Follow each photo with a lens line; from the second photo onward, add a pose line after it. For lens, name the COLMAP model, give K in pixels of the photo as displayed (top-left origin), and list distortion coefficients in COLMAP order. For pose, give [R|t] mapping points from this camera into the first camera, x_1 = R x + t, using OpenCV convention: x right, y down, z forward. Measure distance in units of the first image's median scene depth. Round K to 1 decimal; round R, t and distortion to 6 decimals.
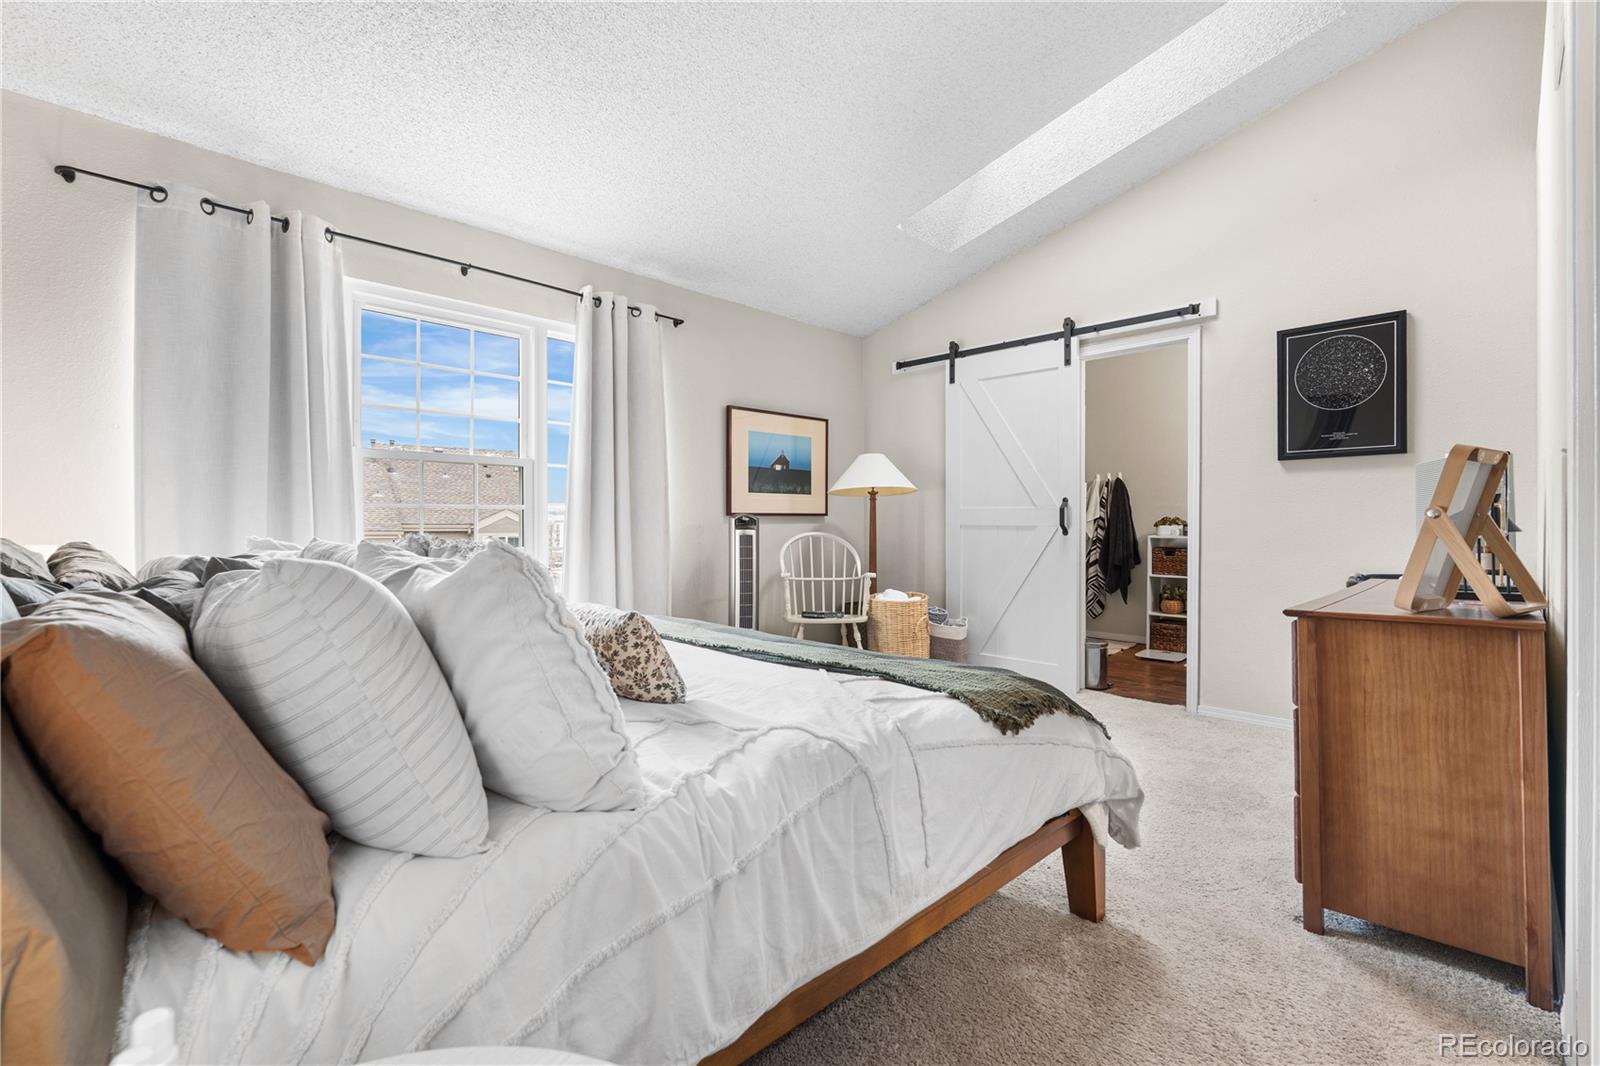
lens RADIAL K [[715.0, 0, 801.3], [0, 715.0, 527.1], [0, 0, 1]] dist [-0.003658, -0.000855]
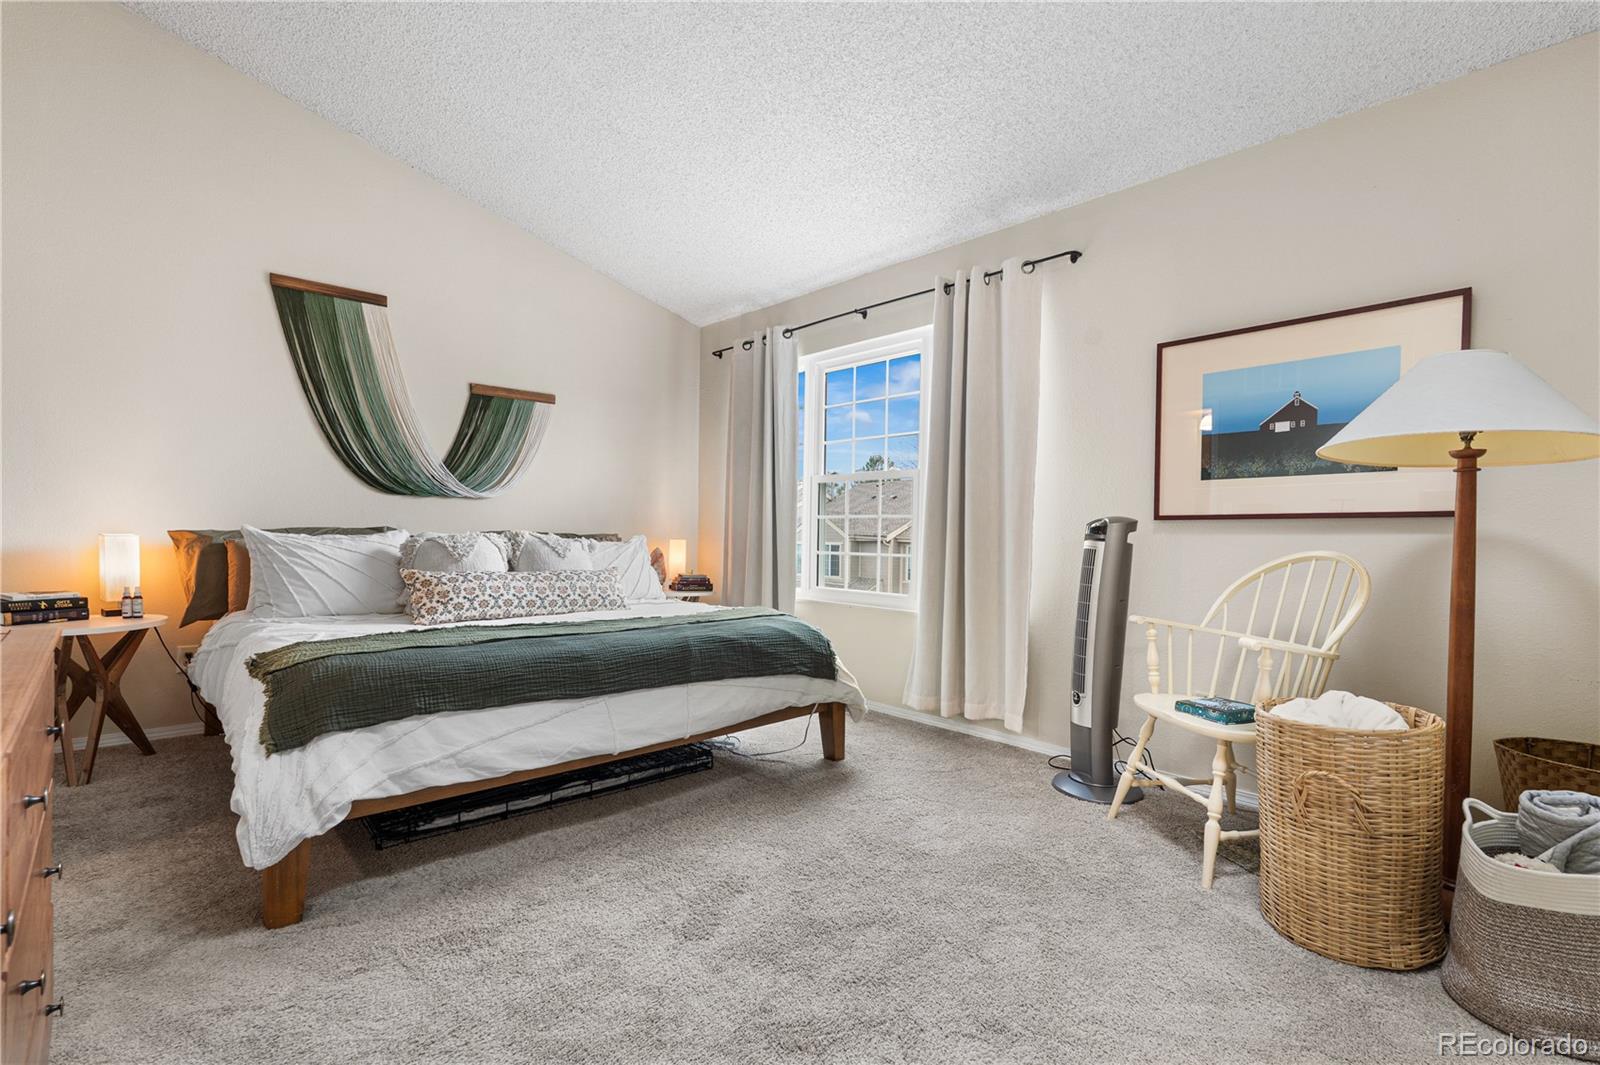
lens RADIAL K [[715.0, 0, 796.2], [0, 715.0, 539.6], [0, 0, 1]] dist [-0.003658, -0.000855]
pose [[-0.028529, 0.006524, -0.999572, 0.580298], [-0.019776, 0.999779, 0.007090, 0.003470], [0.999397, 0.019970, -0.028394, 0.763010]]
